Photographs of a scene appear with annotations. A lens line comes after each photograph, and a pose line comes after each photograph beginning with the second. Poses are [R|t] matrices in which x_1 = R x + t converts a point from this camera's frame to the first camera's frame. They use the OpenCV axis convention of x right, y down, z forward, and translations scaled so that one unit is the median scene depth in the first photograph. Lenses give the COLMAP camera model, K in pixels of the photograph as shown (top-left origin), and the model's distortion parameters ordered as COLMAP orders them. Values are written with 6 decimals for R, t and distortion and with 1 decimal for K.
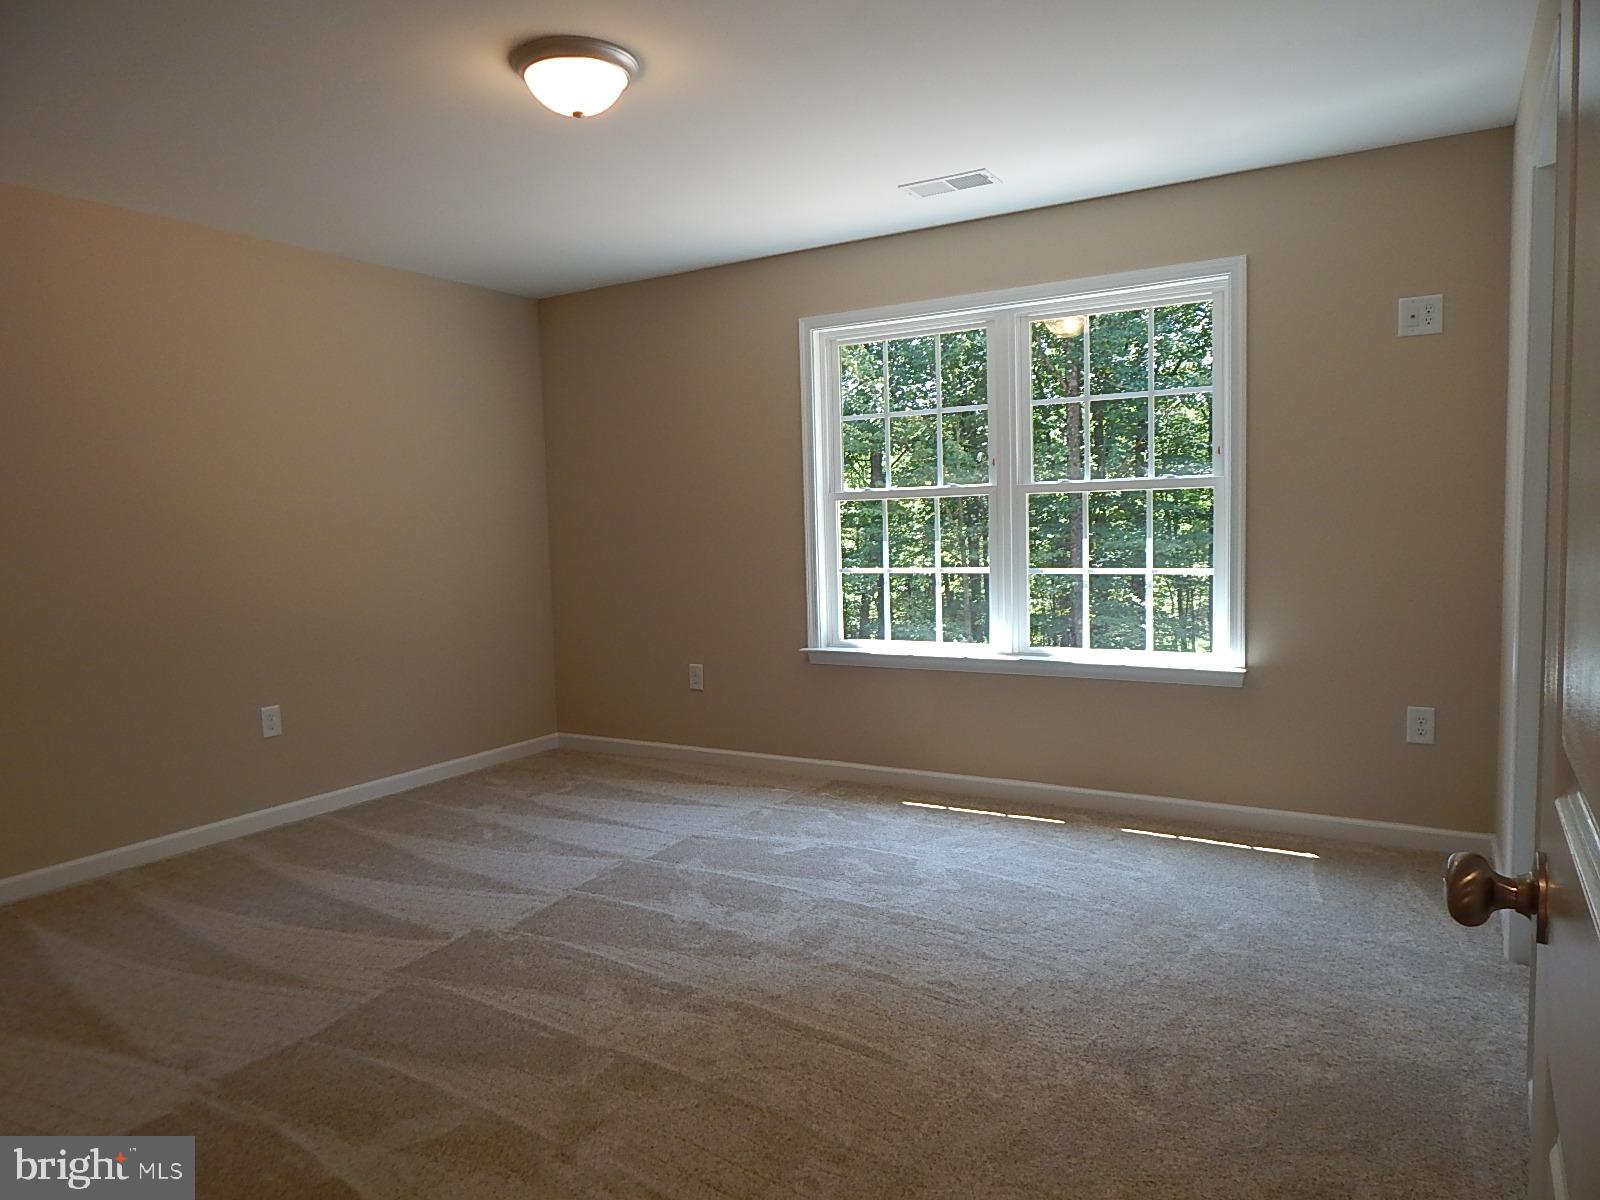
lens RADIAL K [[1064.1, 0, 800.1], [0, 1064.1, 610.8], [0, 0, 1]] dist [0.017112, -0.015301]
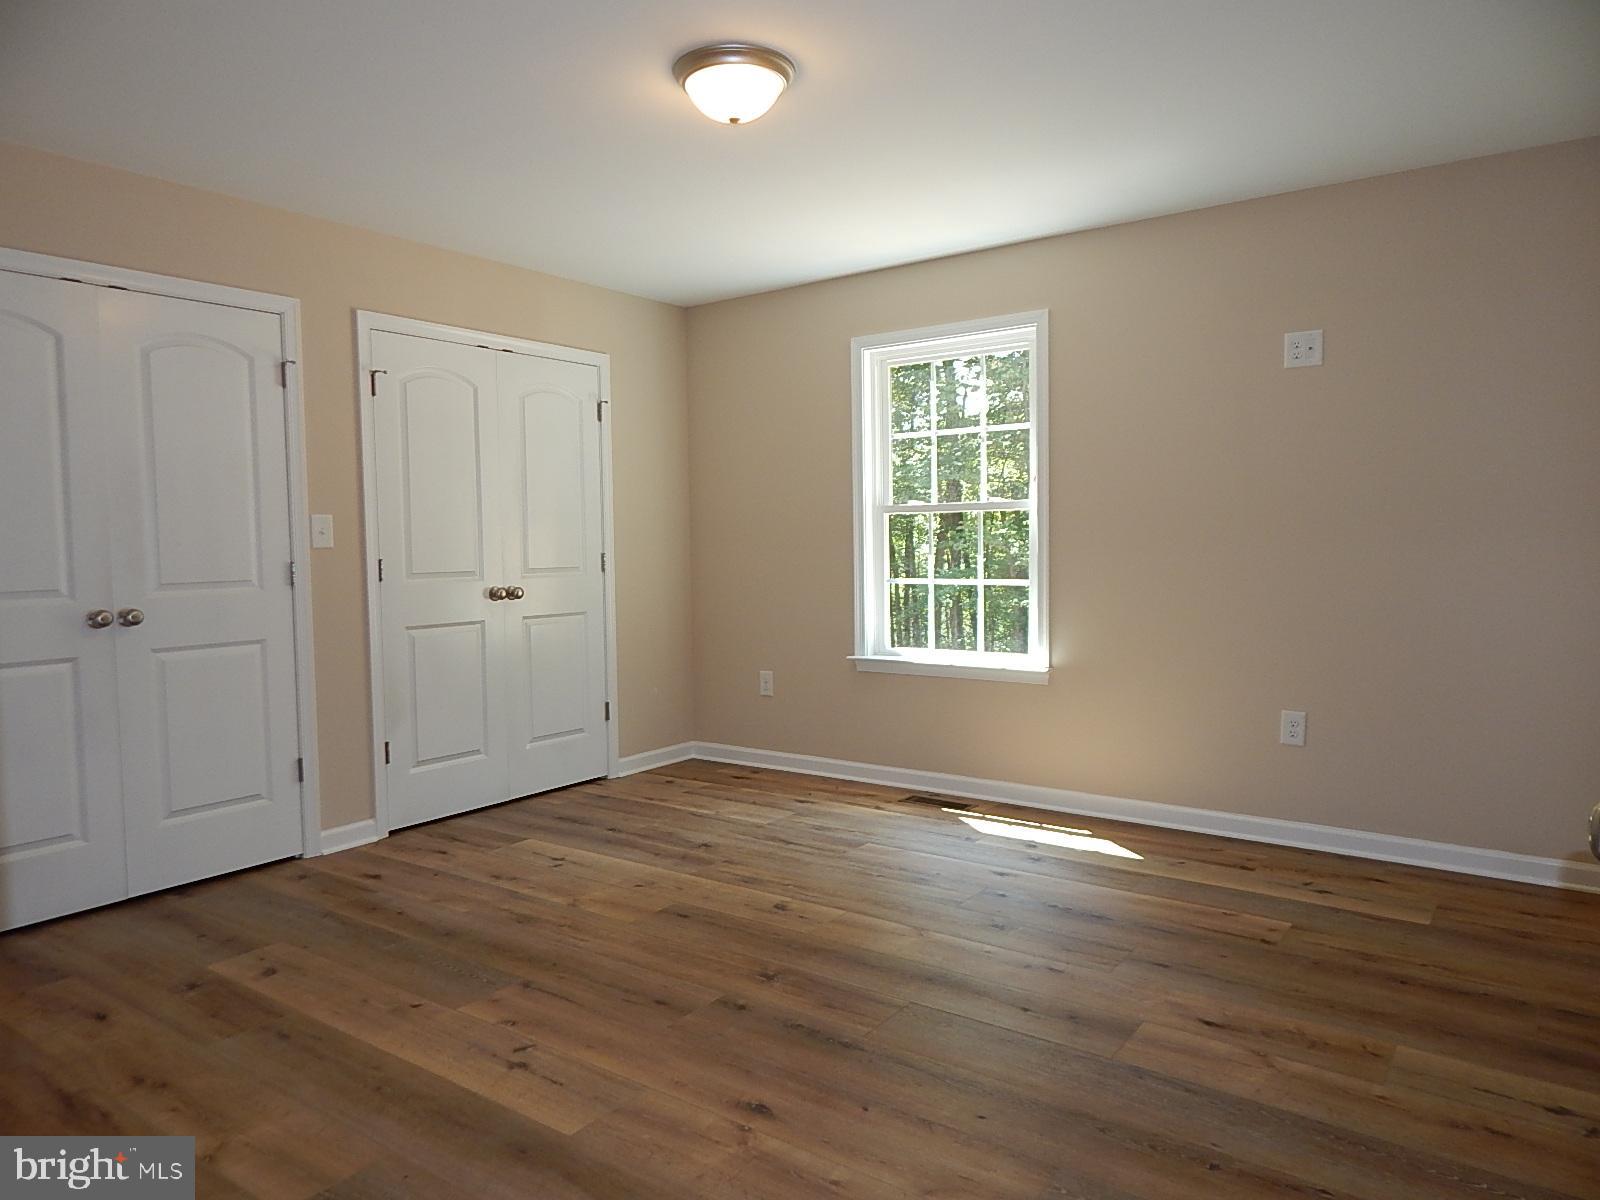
lens RADIAL K [[1064.1, 0, 810.1], [0, 1064.1, 597.5], [0, 0, 1]] dist [0.017112, -0.015301]
pose [[0.995784, 0.011358, -0.091020, 0.062038], [-0.013400, 0.999671, -0.021855, 0.001707], [0.090742, 0.022983, 0.995609, -0.038188]]
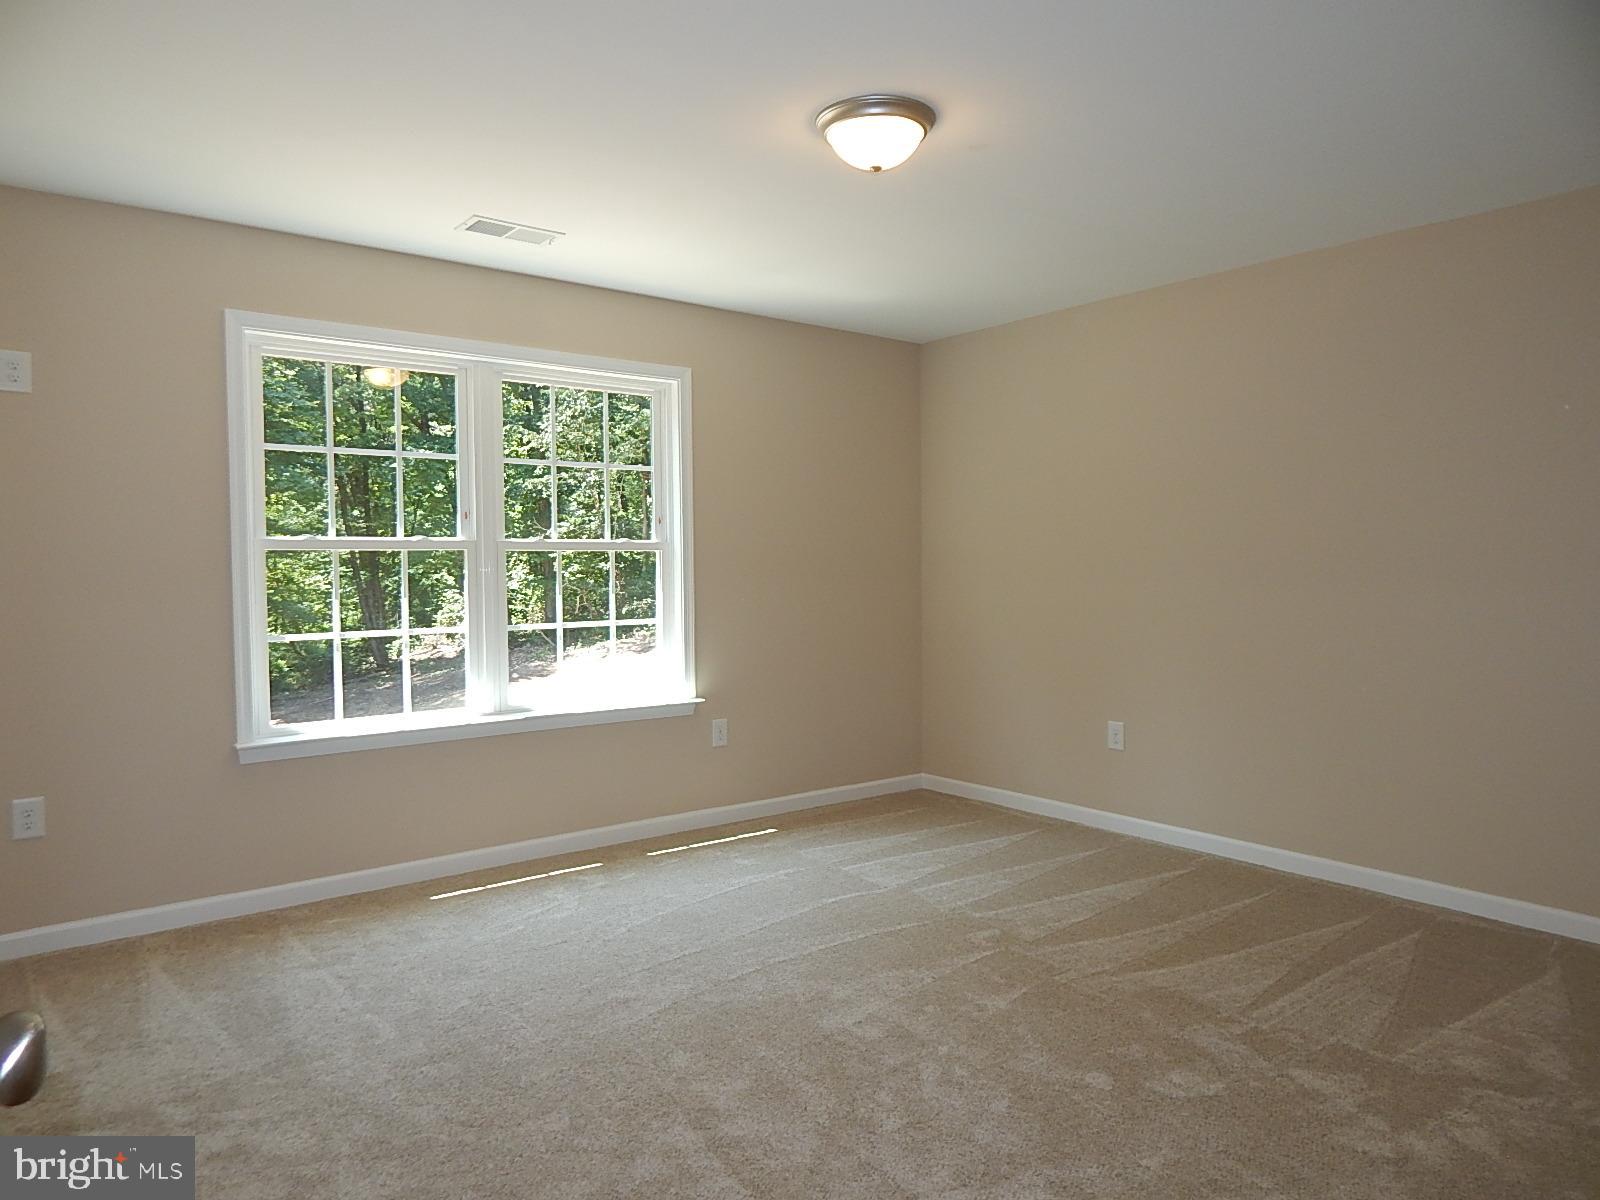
lens RADIAL K [[1064.1, 0, 808.6], [0, 1064.1, 598.1], [0, 0, 1]] dist [0.017112, -0.015301]
pose [[0.349474, -0.004475, 0.936935, -0.595666], [0.077476, 0.996702, -0.024138, -0.018974], [-0.933737, 0.081026, 0.348668, 0.379691]]
